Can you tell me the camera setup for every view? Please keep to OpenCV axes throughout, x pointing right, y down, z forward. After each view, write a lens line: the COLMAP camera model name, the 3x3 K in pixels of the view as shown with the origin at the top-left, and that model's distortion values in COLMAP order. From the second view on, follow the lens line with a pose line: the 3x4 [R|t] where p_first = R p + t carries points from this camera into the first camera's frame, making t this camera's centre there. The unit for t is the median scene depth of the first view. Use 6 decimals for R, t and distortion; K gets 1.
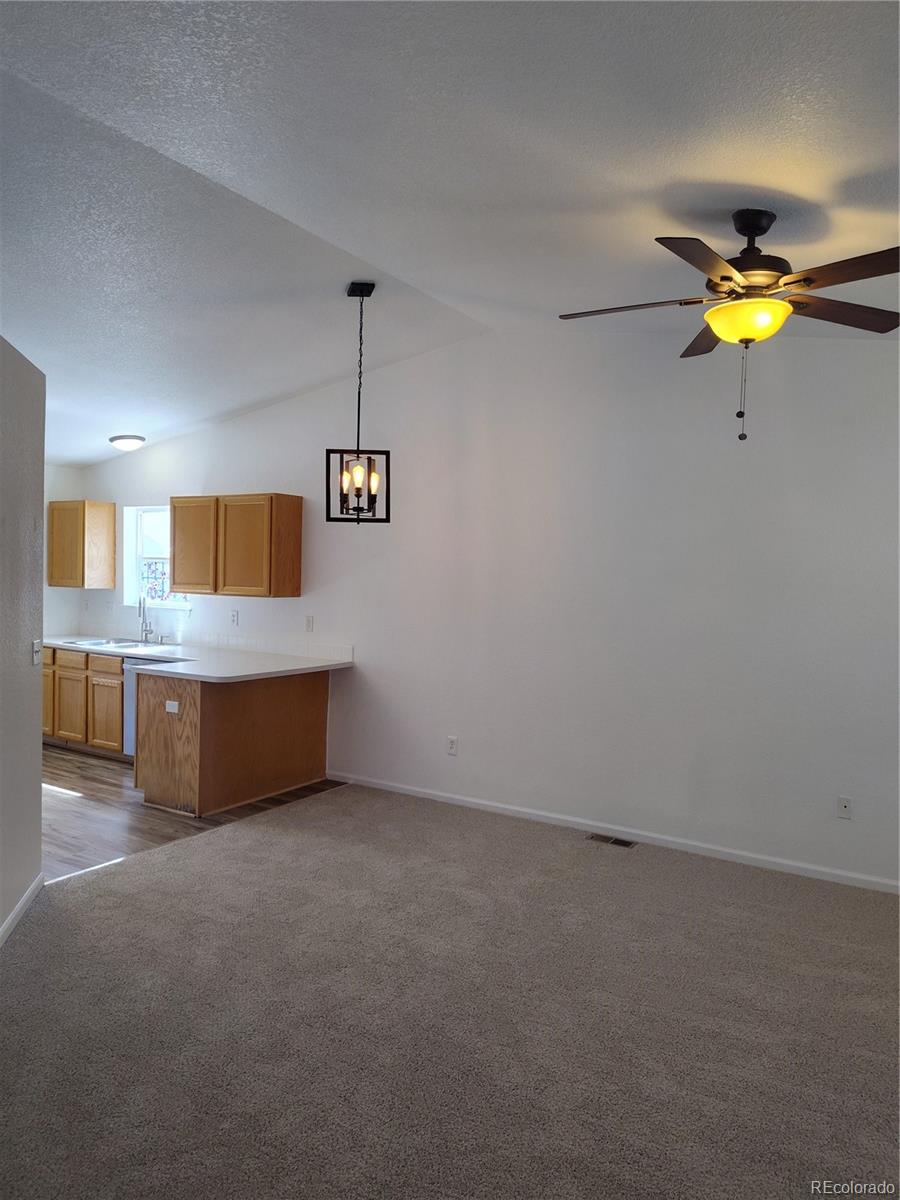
lens RADIAL K [[812.6, 0, 453.1], [0, 812.6, 596.2], [0, 0, 1]] dist [0.068201, -0.085564]
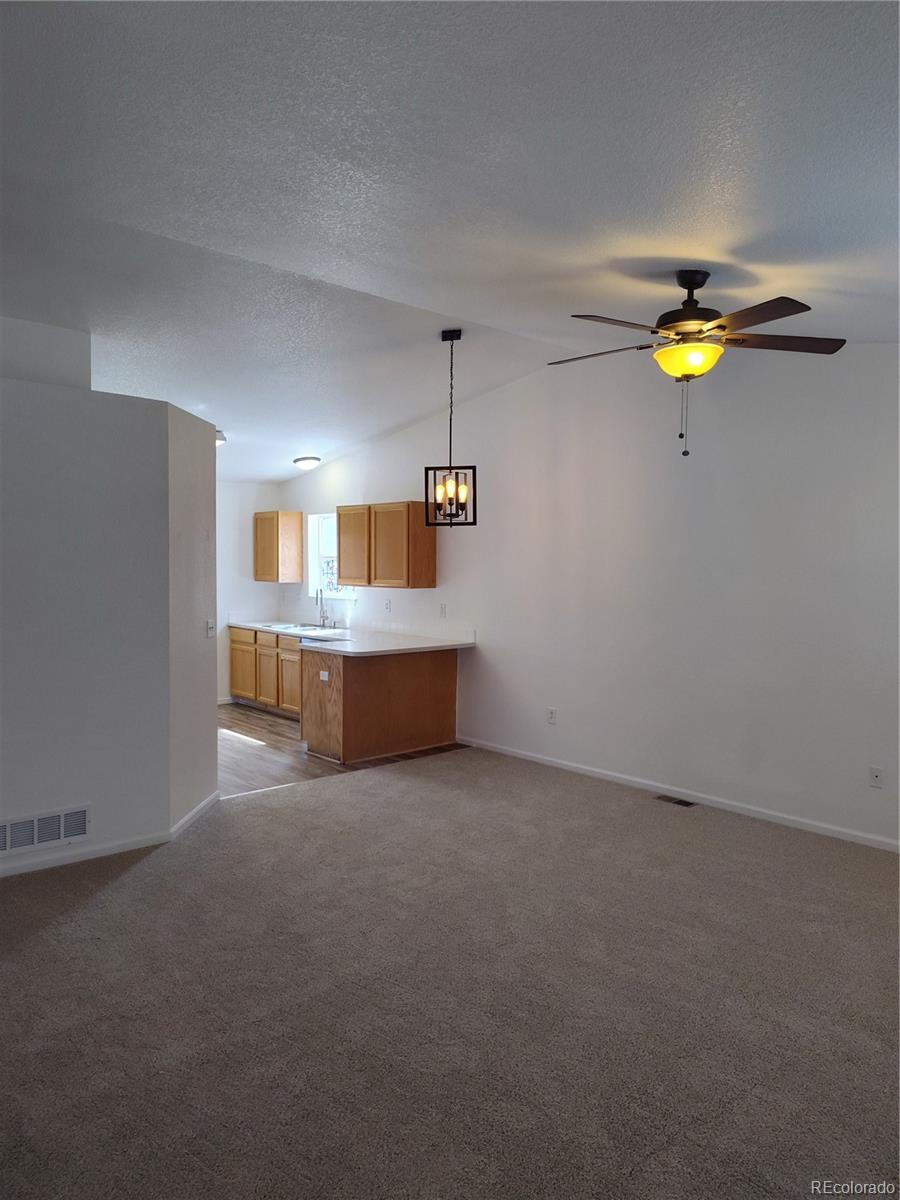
lens RADIAL K [[818.8, 0, 455.3], [0, 818.8, 599.0], [0, 0, 1]] dist [0.060983, -0.082359]
pose [[0.962417, -0.004417, -0.271539, 0.213953], [0.007845, 0.999903, 0.011538, 0.004529], [0.271462, -0.013235, 0.962358, -0.174353]]
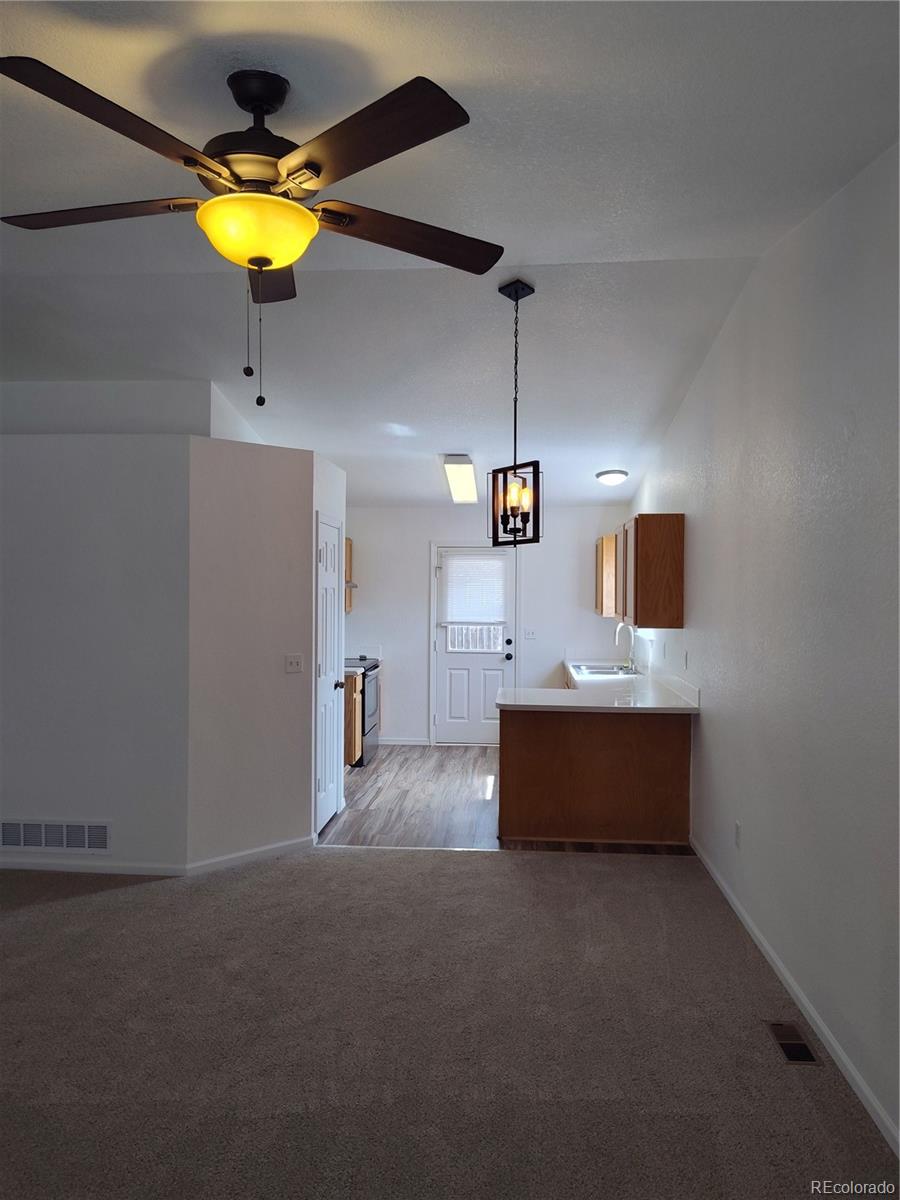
lens RADIAL K [[819.8, 0, 461.2], [0, 819.8, 596.7], [0, 0, 1]] dist [0.044659, -0.060383]
pose [[0.473331, -0.011585, -0.880809, 0.631242], [-0.020225, 0.999507, -0.024015, -0.009541], [0.880653, 0.029182, 0.472863, 0.497430]]
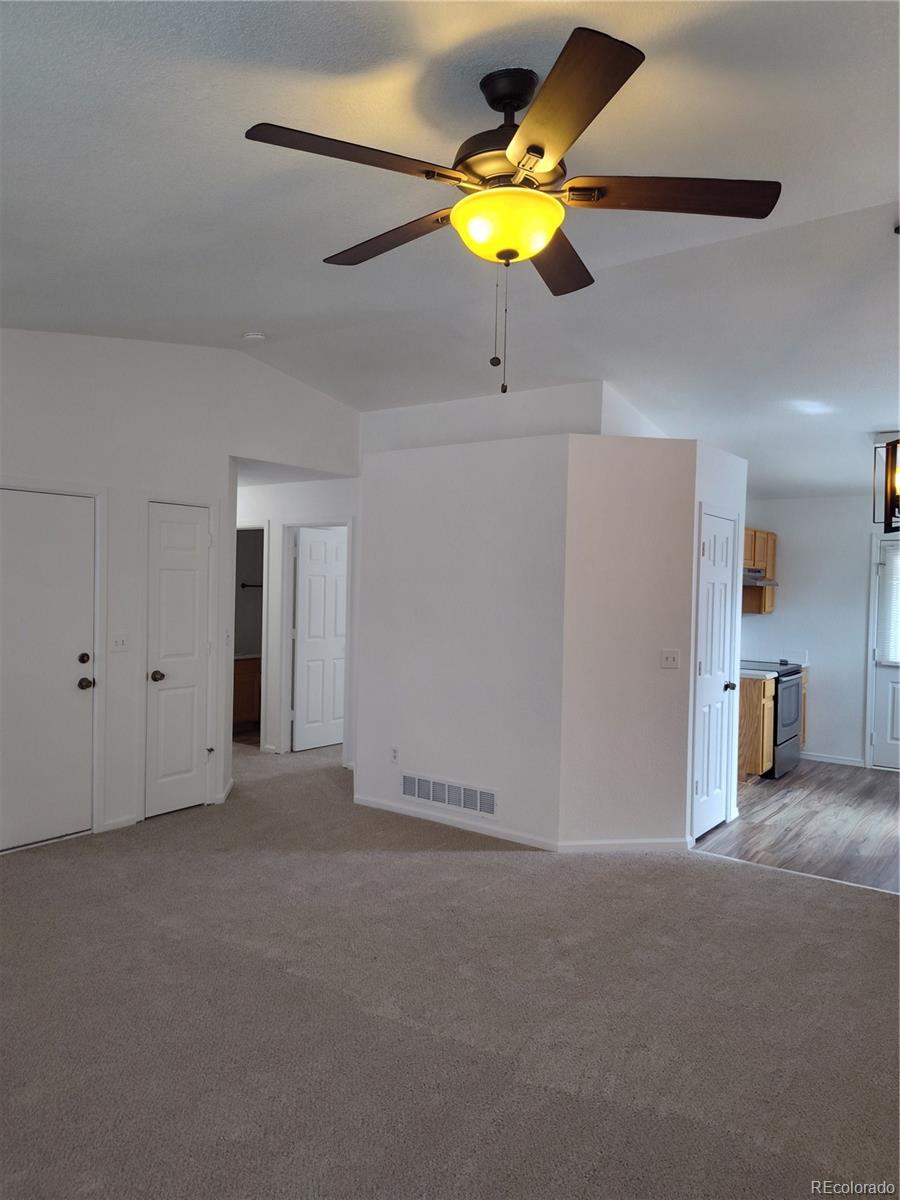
lens RADIAL K [[821.3, 0, 458.8], [0, 821.3, 602.0], [0, 0, 1]] dist [0.065888, -0.089259]
pose [[-0.069967, -0.003617, -0.997543, 0.653597], [-0.051277, 0.998684, -0.000024, -0.002792], [0.996231, 0.051150, -0.070060, 0.615598]]
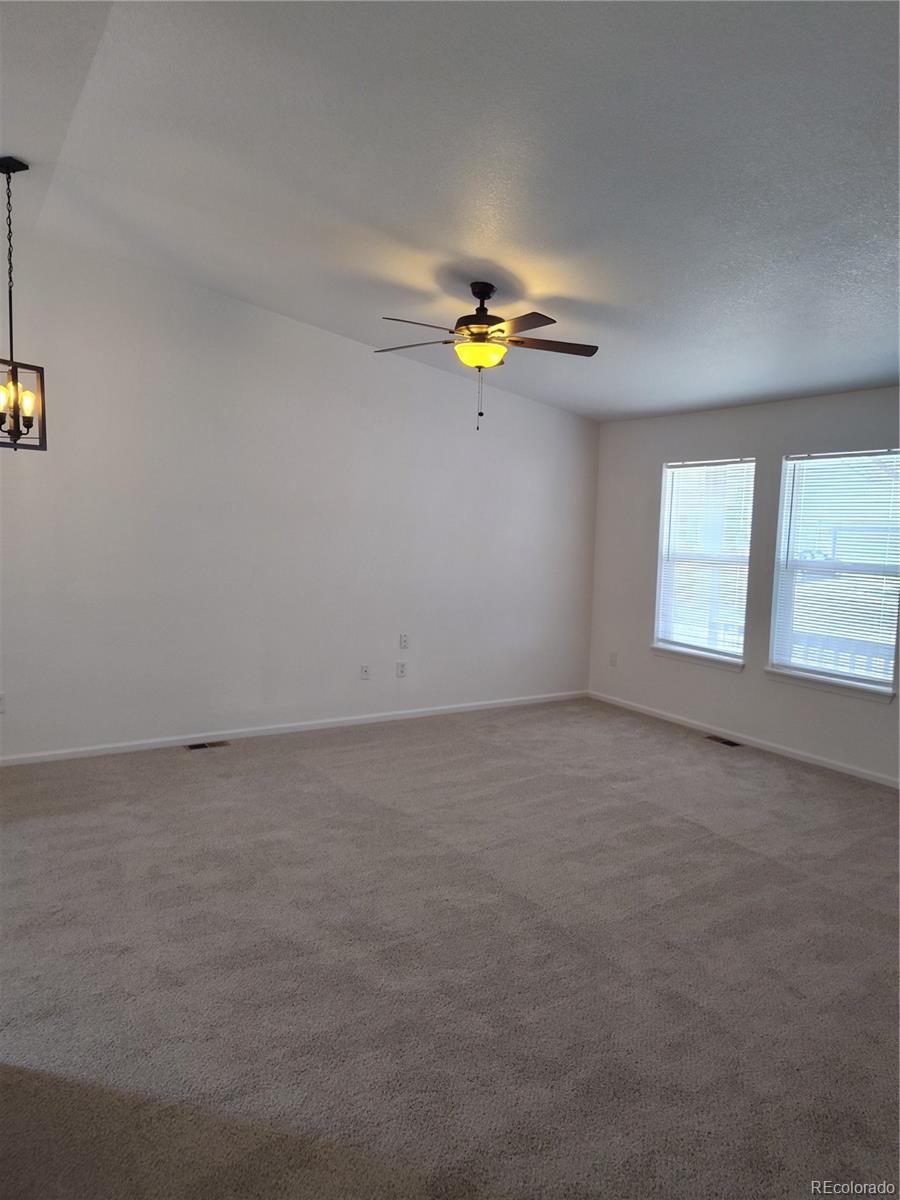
lens RADIAL K [[818.8, 0, 455.3], [0, 818.8, 599.0], [0, 0, 1]] dist [0.060983, -0.082359]
pose [[0.434855, -0.098095, 0.895142, -0.677427], [0.010546, 0.994536, 0.103864, -0.019413], [-0.900439, -0.035725, 0.433513, 0.203790]]
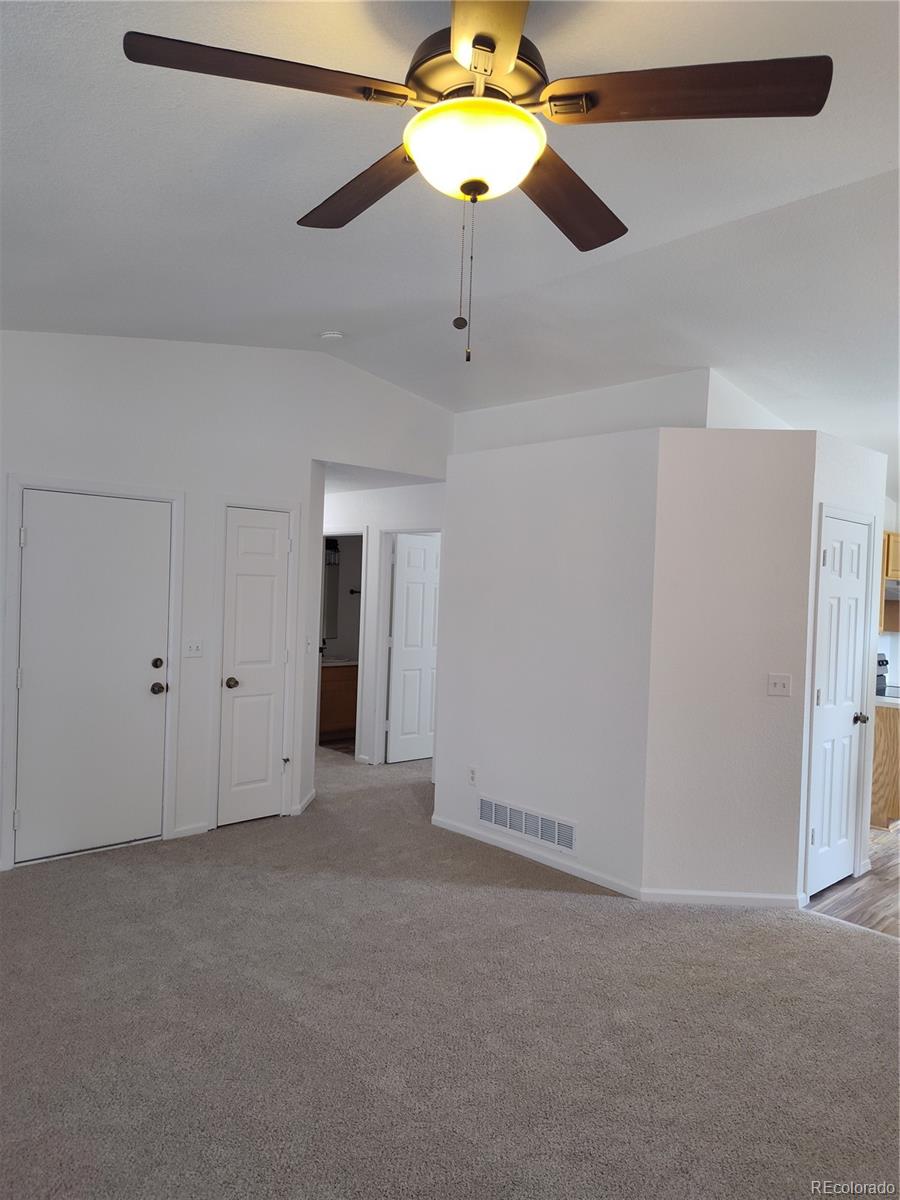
lens RADIAL K [[818.8, 0, 455.3], [0, 818.8, 599.0], [0, 0, 1]] dist [0.060983, -0.082359]
pose [[-0.252925, -0.017693, -0.967324, 0.552660], [-0.068783, 0.997632, -0.000262, -0.013670], [0.965038, 0.066469, -0.253542, 0.693841]]
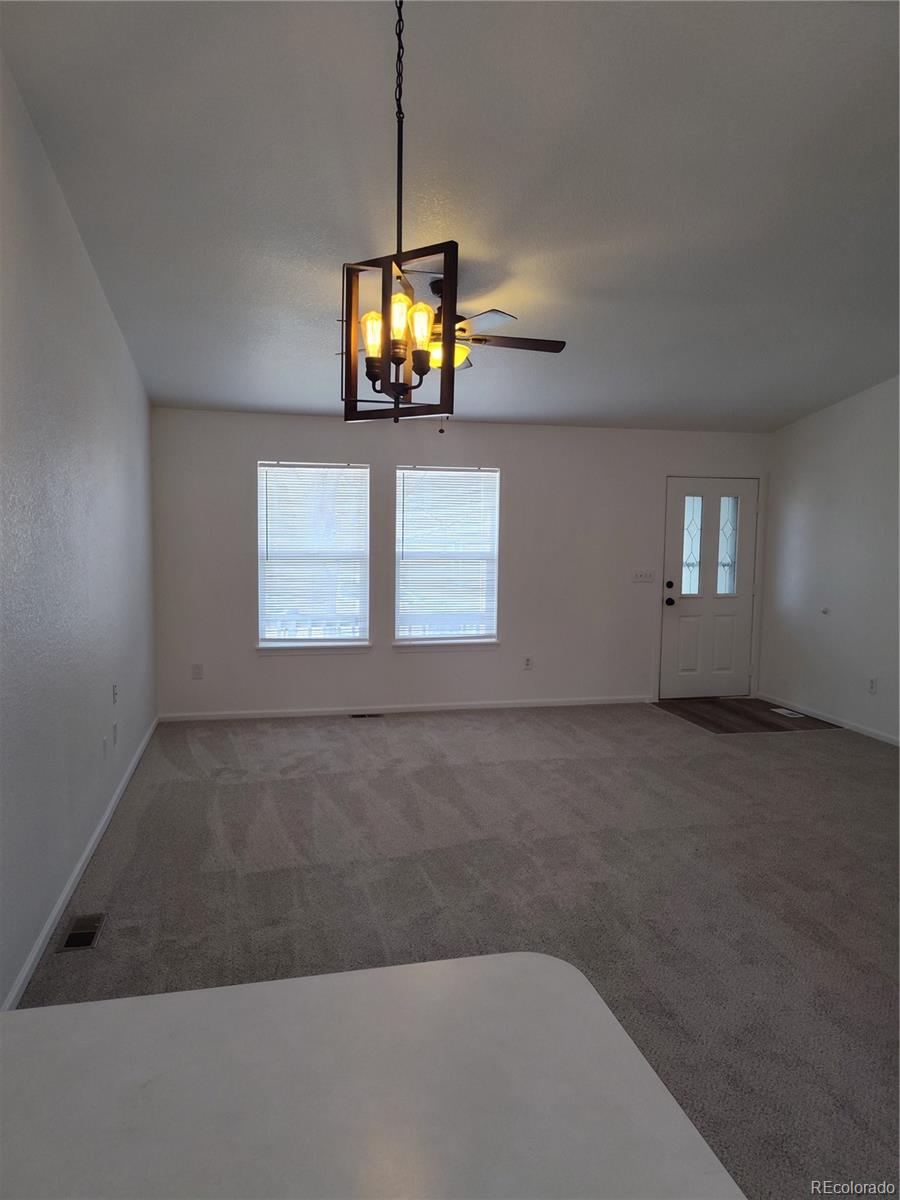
lens RADIAL K [[812.6, 0, 453.1], [0, 812.6, 596.2], [0, 0, 1]] dist [0.068201, -0.085564]
pose [[-0.713210, -0.092321, 0.694844, -0.451366], [-0.009635, 0.992486, 0.121978, -0.045375], [-0.700884, 0.080301, -0.708741, 1.260939]]
